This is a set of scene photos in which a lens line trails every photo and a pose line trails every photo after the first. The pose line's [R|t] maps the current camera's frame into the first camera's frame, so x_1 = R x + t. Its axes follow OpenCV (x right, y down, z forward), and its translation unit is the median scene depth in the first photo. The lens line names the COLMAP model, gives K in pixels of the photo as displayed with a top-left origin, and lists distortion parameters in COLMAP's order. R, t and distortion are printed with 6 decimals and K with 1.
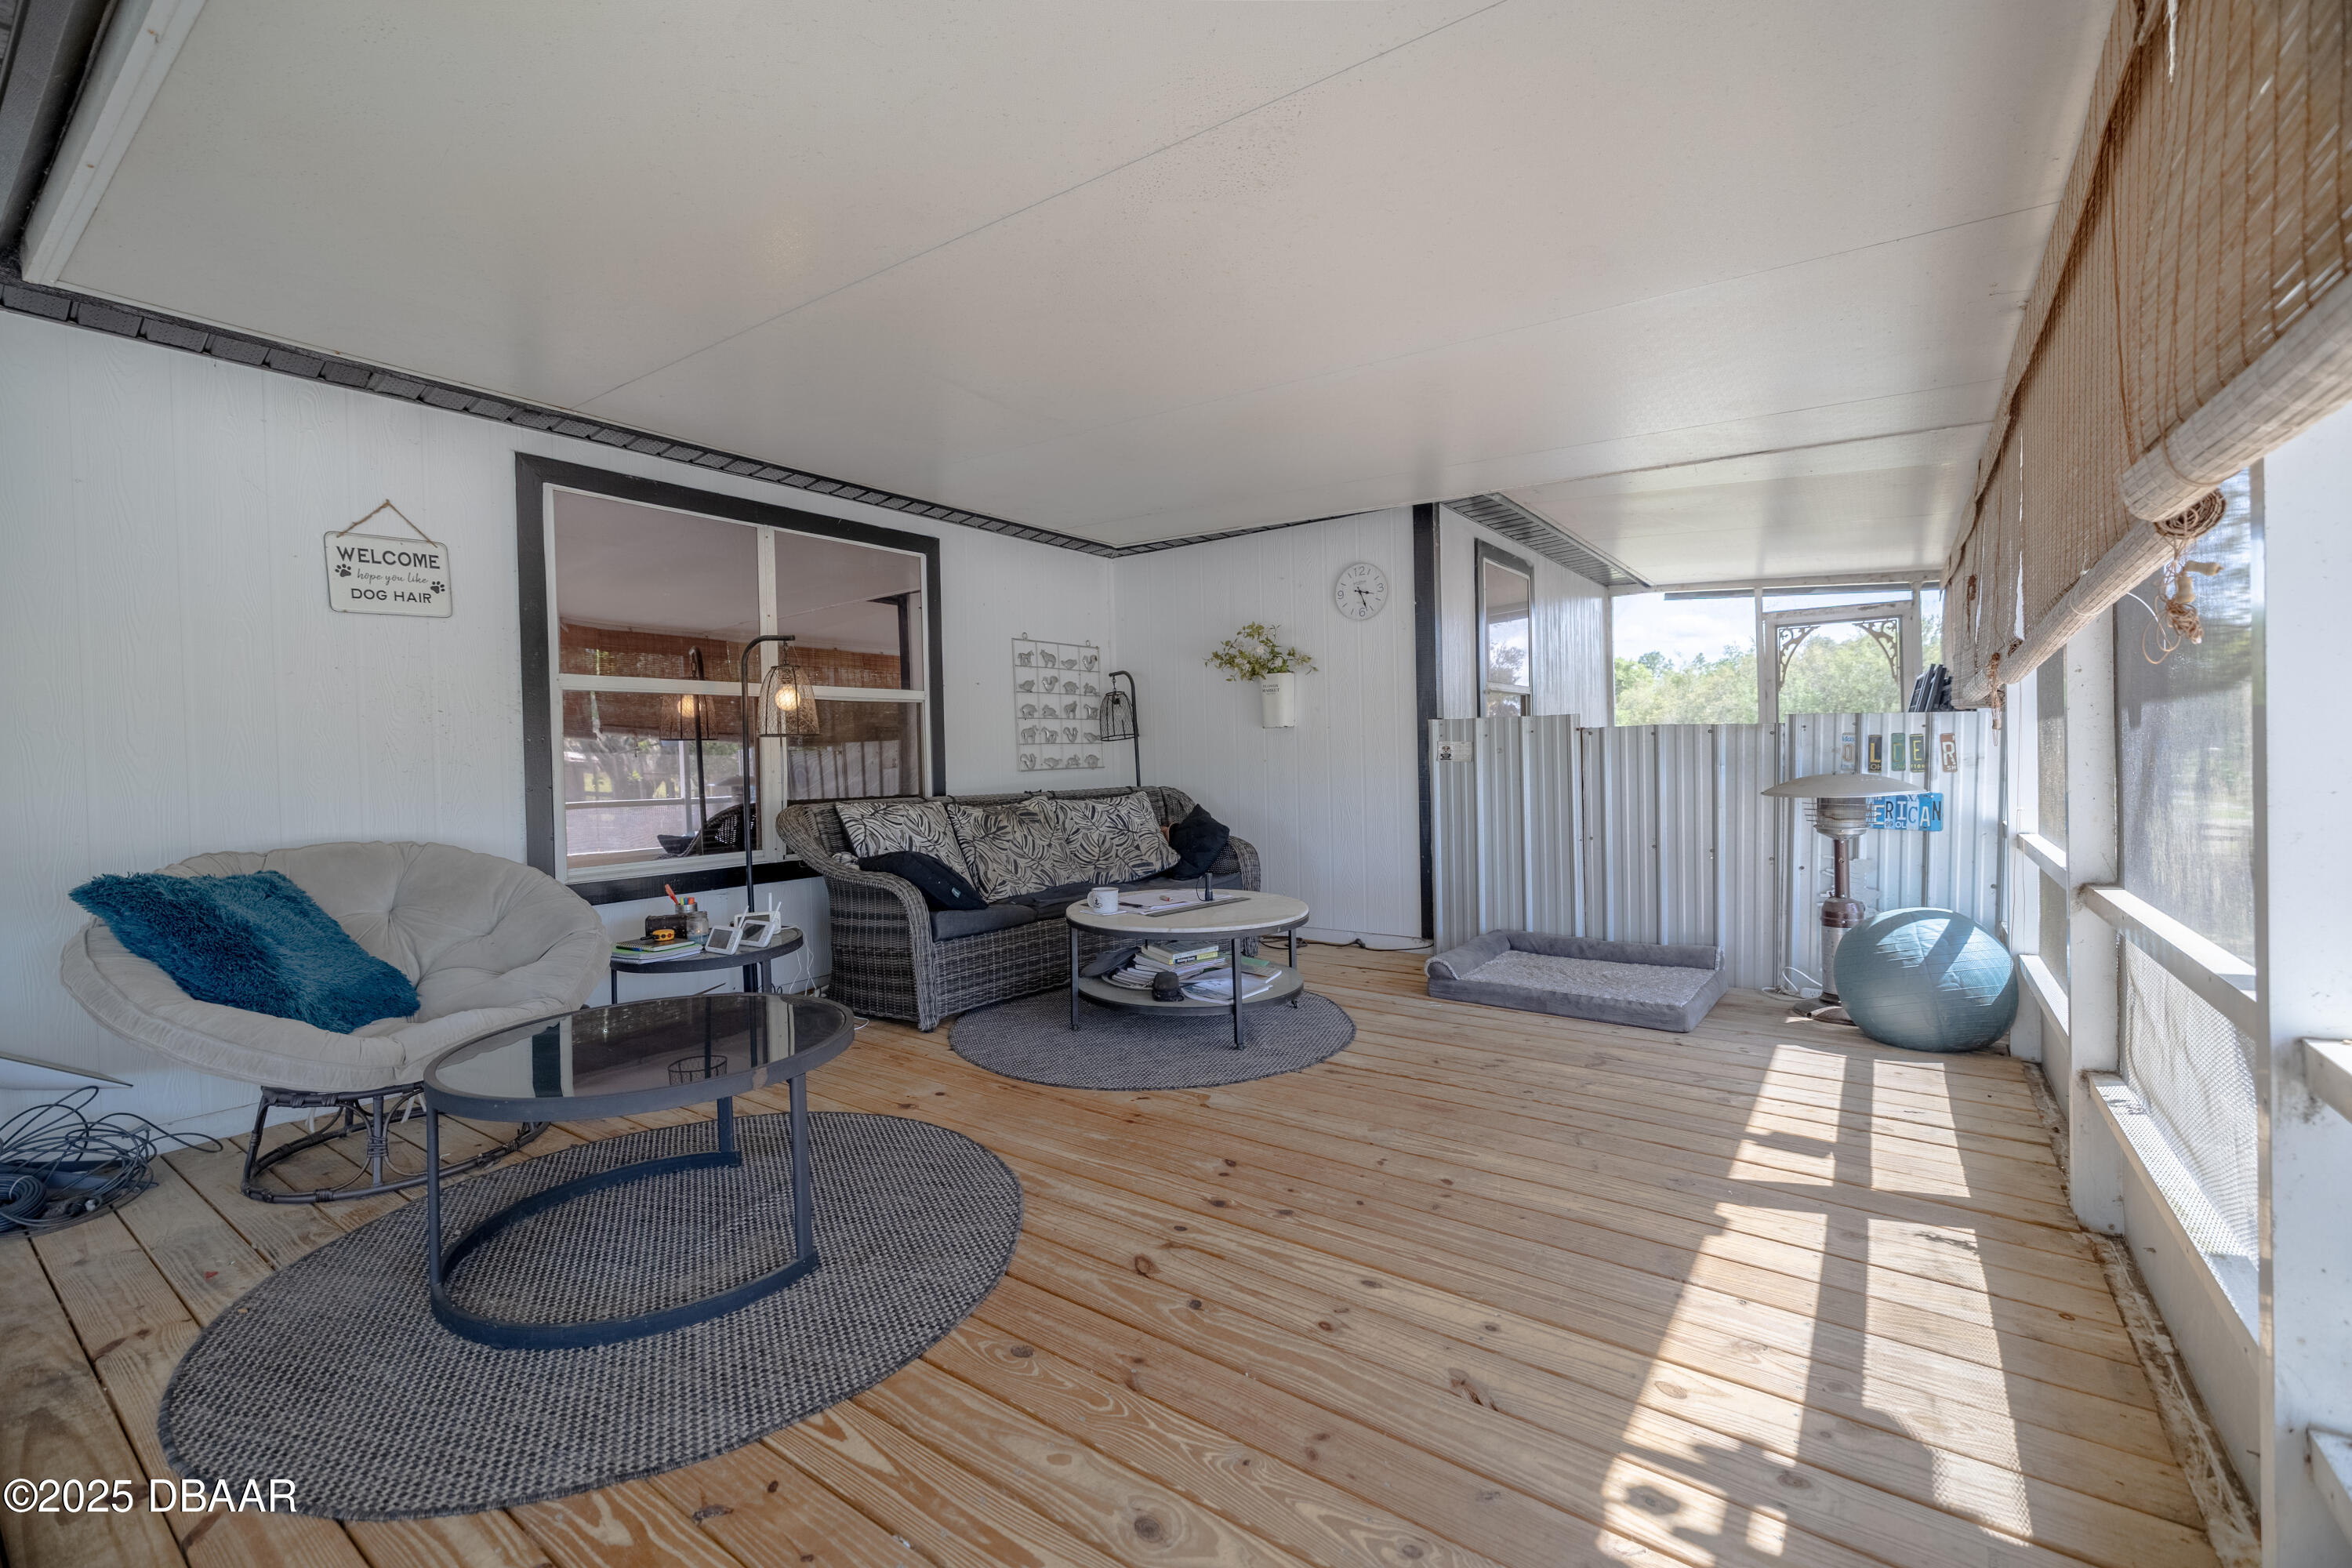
lens RADIAL K [[990.4, 0, 1170.1], [0, 990.4, 753.8], [0, 0, 1]] dist [0.001023, 0.000033]
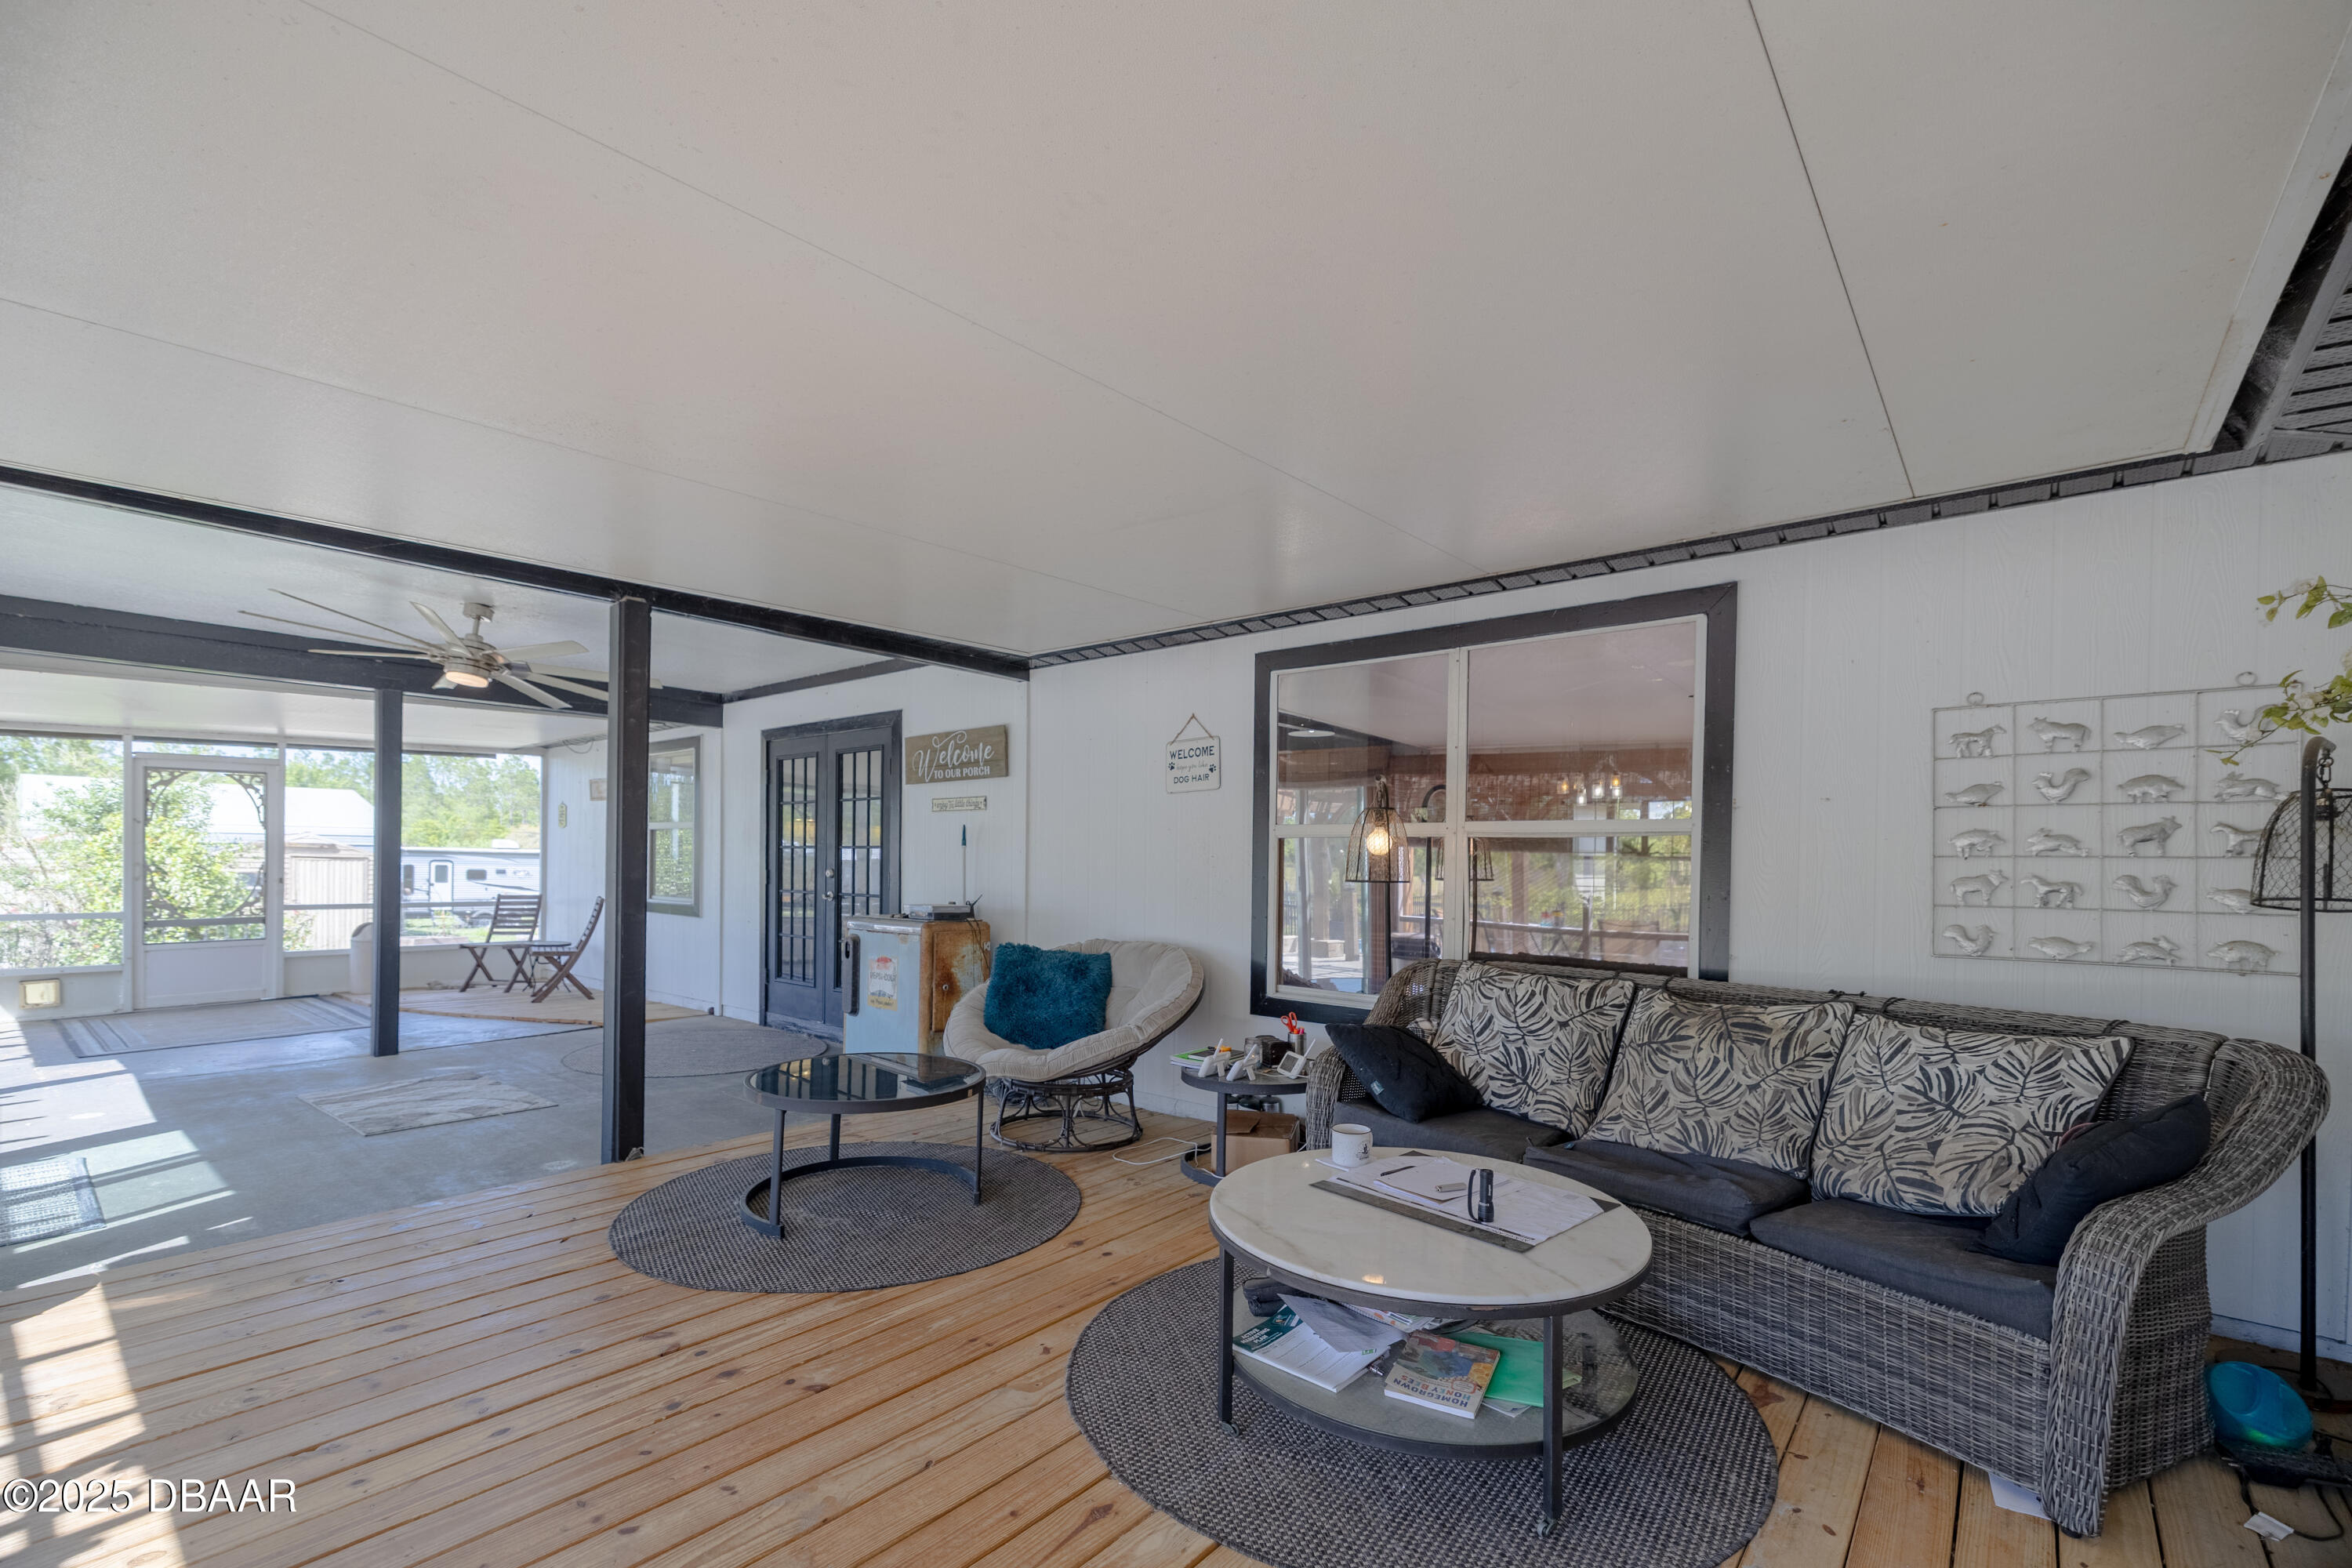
lens RADIAL K [[1038.5, 0, 1169.6], [0, 1038.5, 851.3], [0, 0, 1]] dist [0.001040, 0.000005]
pose [[-0.078051, 0.016832, -0.996807, 0.757381], [-0.009116, 0.999804, 0.017596, -0.077122], [0.996908, 0.010461, -0.077883, 1.078826]]
